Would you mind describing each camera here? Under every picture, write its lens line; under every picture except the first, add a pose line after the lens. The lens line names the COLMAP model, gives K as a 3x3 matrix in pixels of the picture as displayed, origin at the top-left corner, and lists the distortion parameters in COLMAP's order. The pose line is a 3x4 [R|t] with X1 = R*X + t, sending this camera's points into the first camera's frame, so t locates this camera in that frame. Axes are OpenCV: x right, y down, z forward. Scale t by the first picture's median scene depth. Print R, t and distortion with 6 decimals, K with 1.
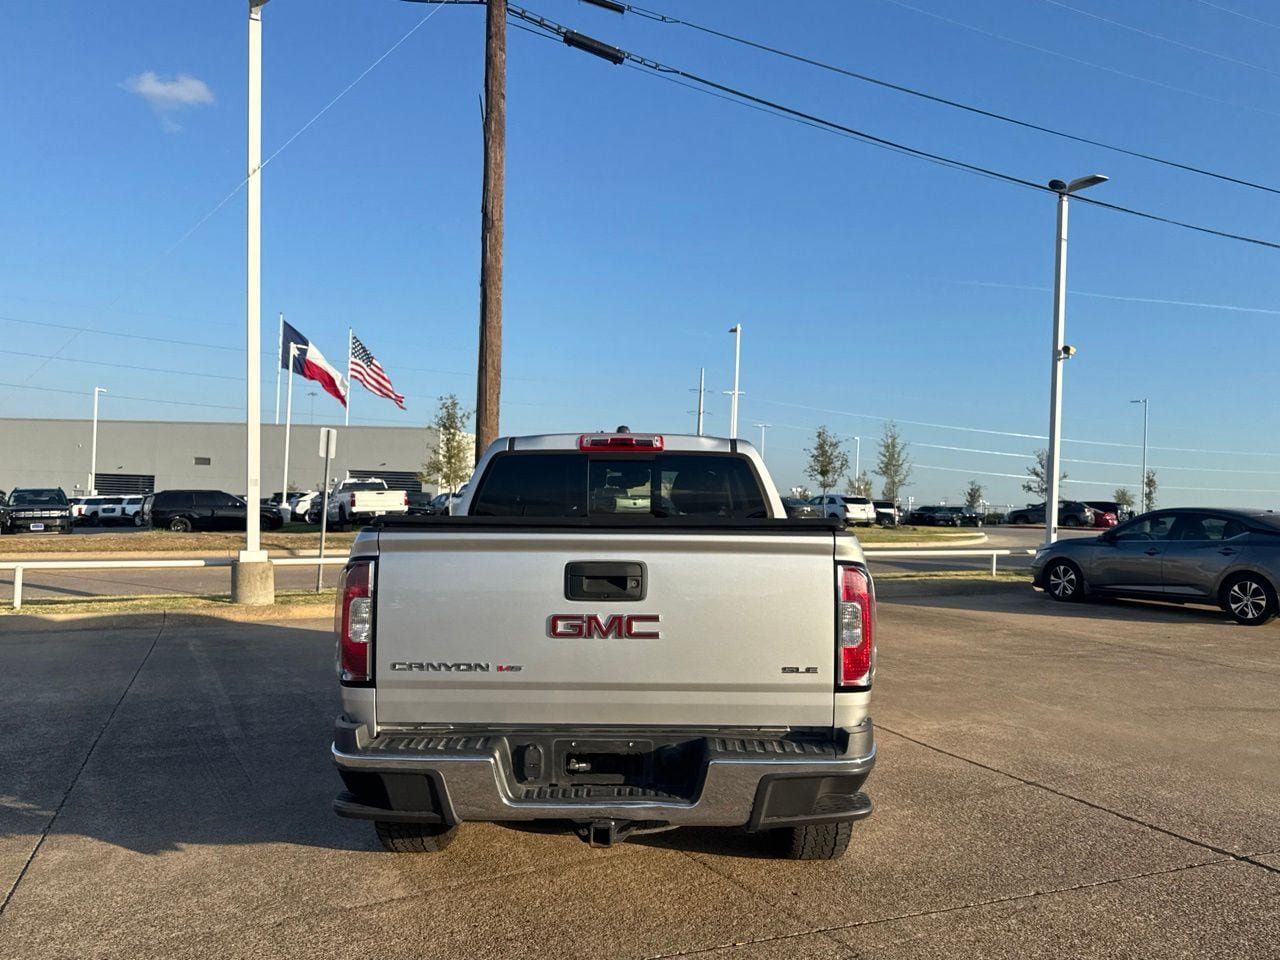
lens RADIAL K [[1047.3, 0, 624.7], [0, 1047.3, 494.0], [0, 0, 1]] dist [0.103593, -0.157295]
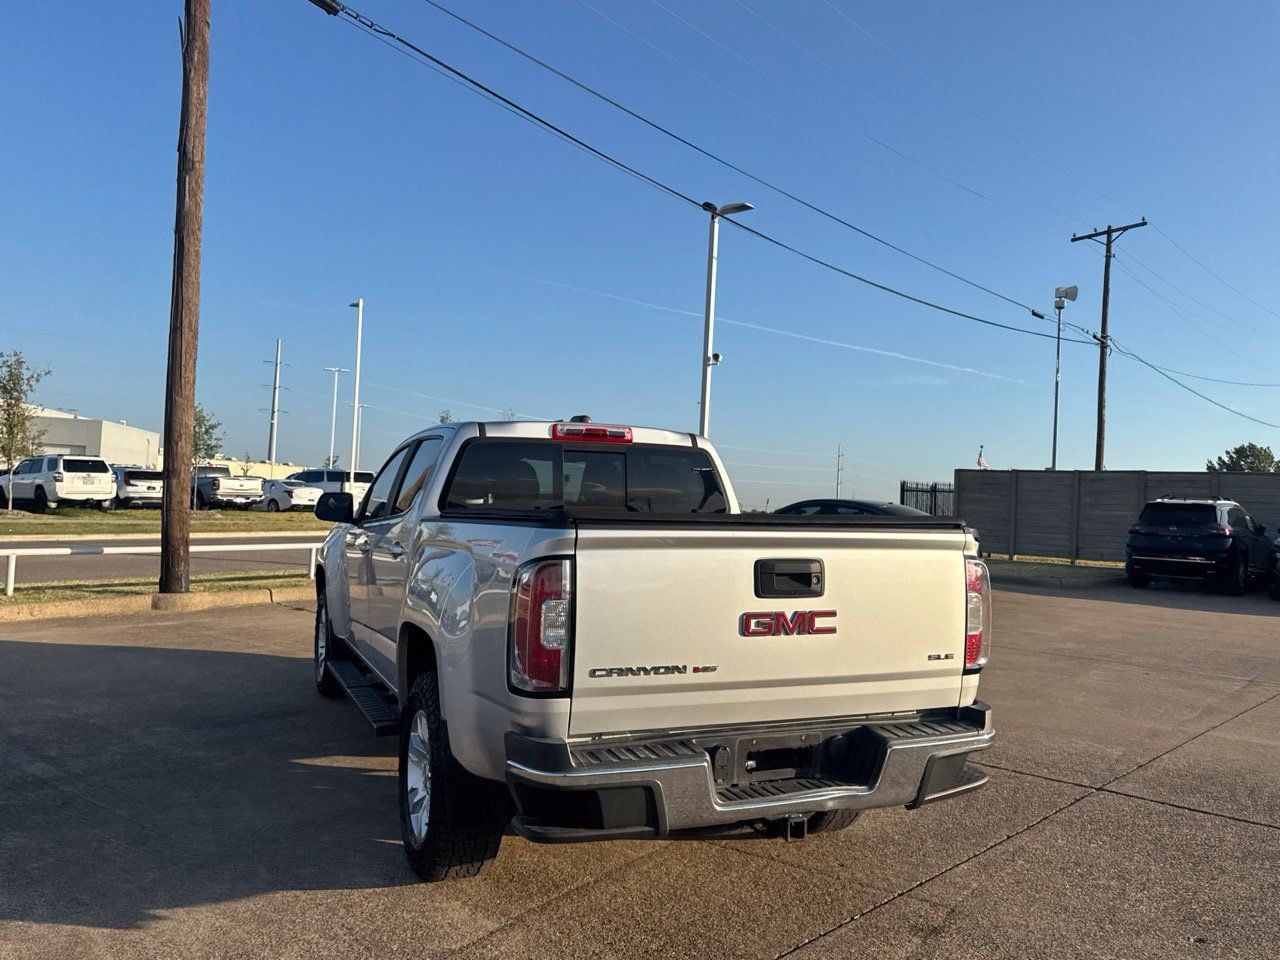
lens RADIAL K [[1047.3, 0, 630.9], [0, 1047.3, 482.9], [0, 0, 1]] dist [0.103593, -0.157295]
pose [[0.904413, 0.019199, 0.426226, -0.169157], [-0.021428, 0.999770, 0.000433, -0.001543], [-0.426120, -0.009524, 0.904617, 0.044142]]
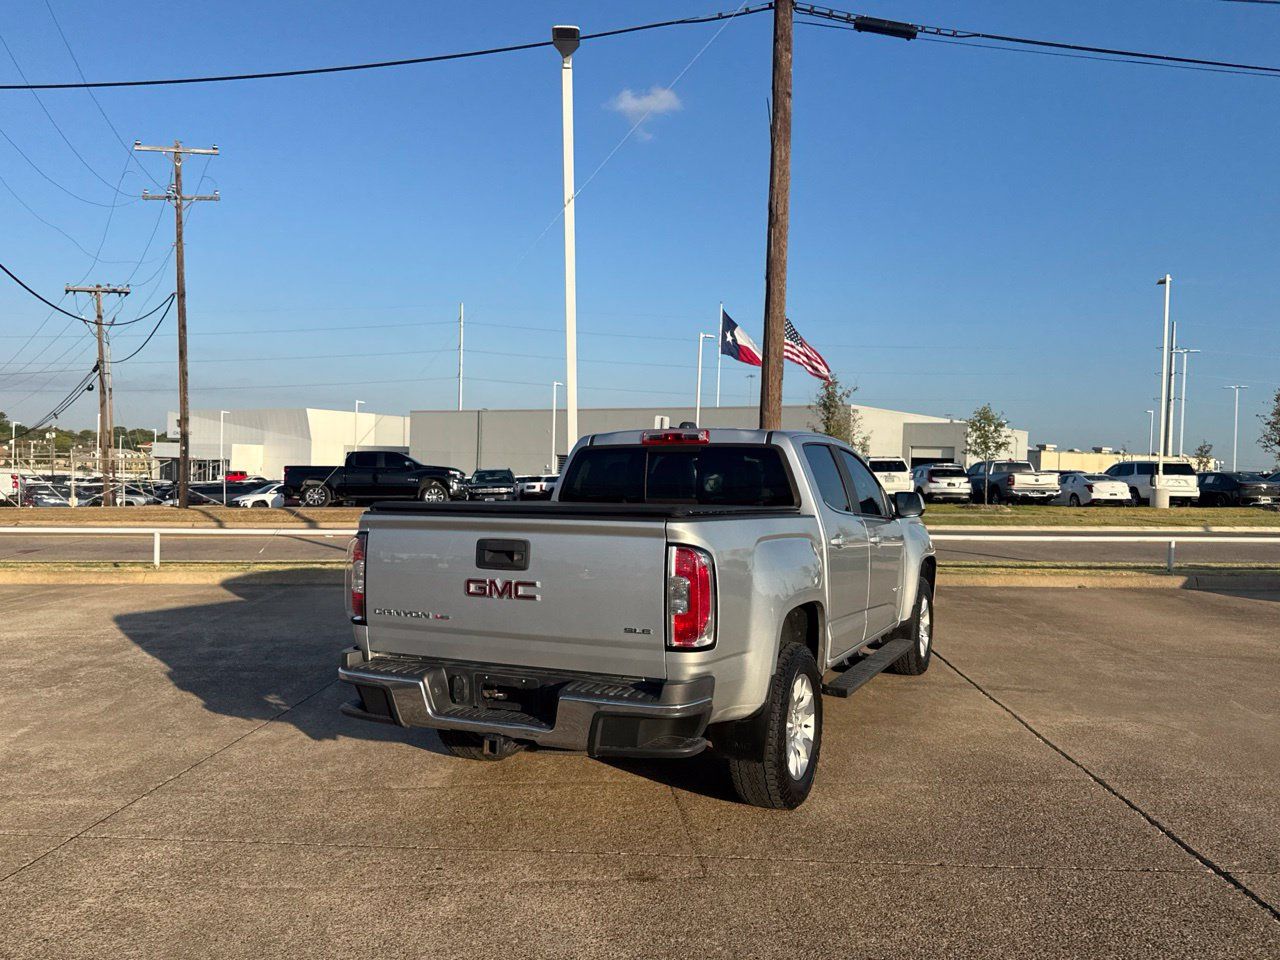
lens RADIAL K [[1047.3, 0, 603.2], [0, 1047.3, 493.9], [0, 0, 1]] dist [0.103593, -0.157295]
pose [[0.894936, 0.003046, -0.446184, 0.192820], [0.007539, 0.999731, 0.021948, -0.005454], [0.446130, -0.023006, 0.894672, -0.029072]]
